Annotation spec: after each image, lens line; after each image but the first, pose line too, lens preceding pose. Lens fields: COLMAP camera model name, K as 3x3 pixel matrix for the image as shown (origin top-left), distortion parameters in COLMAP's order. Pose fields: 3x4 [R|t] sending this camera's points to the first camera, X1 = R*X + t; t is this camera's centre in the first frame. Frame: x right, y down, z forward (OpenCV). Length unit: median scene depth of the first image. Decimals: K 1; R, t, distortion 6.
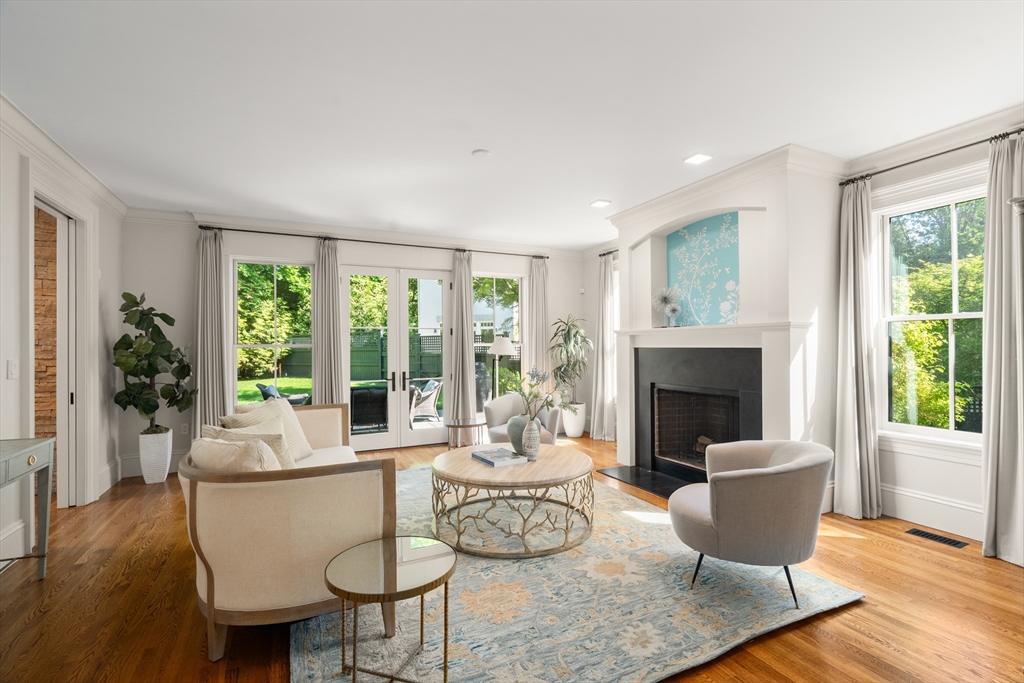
lens RADIAL K [[464.9, 0, 512.5], [0, 464.9, 340.8], [0, 0, 1]] dist [-0.002517, -0.000177]
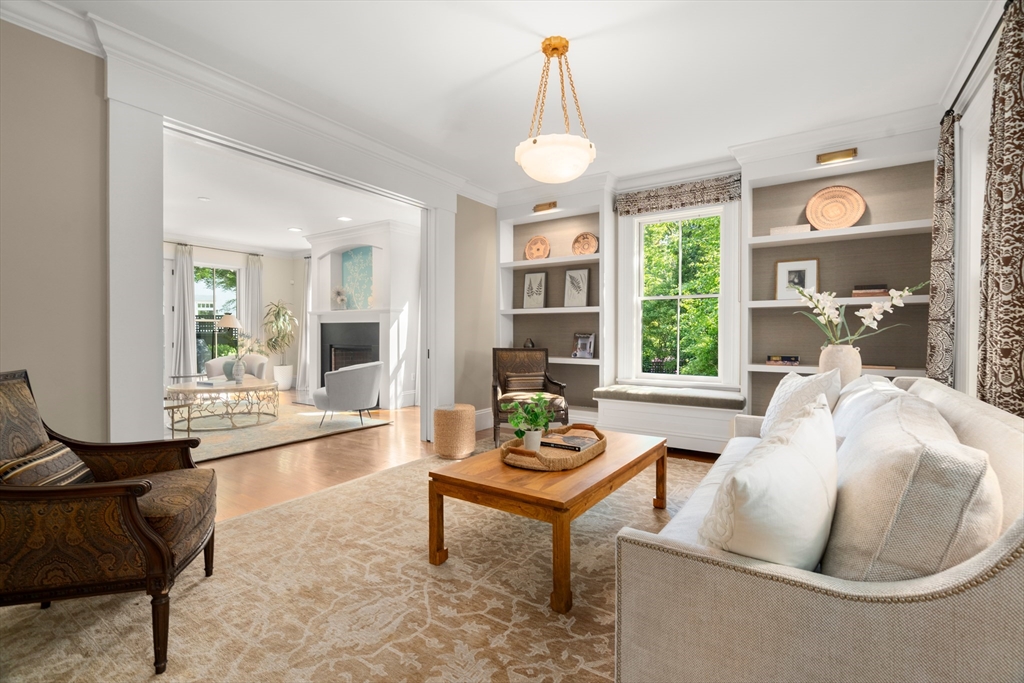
lens RADIAL K [[464.9, 0, 512.5], [0, 464.9, 340.8], [0, 0, 1]] dist [-0.002517, -0.000177]
pose [[0.862414, 0.003360, 0.506193, 0.023658], [-0.016477, 0.999634, 0.021438, 0.024987], [-0.505936, -0.026829, 0.862154, -0.545574]]
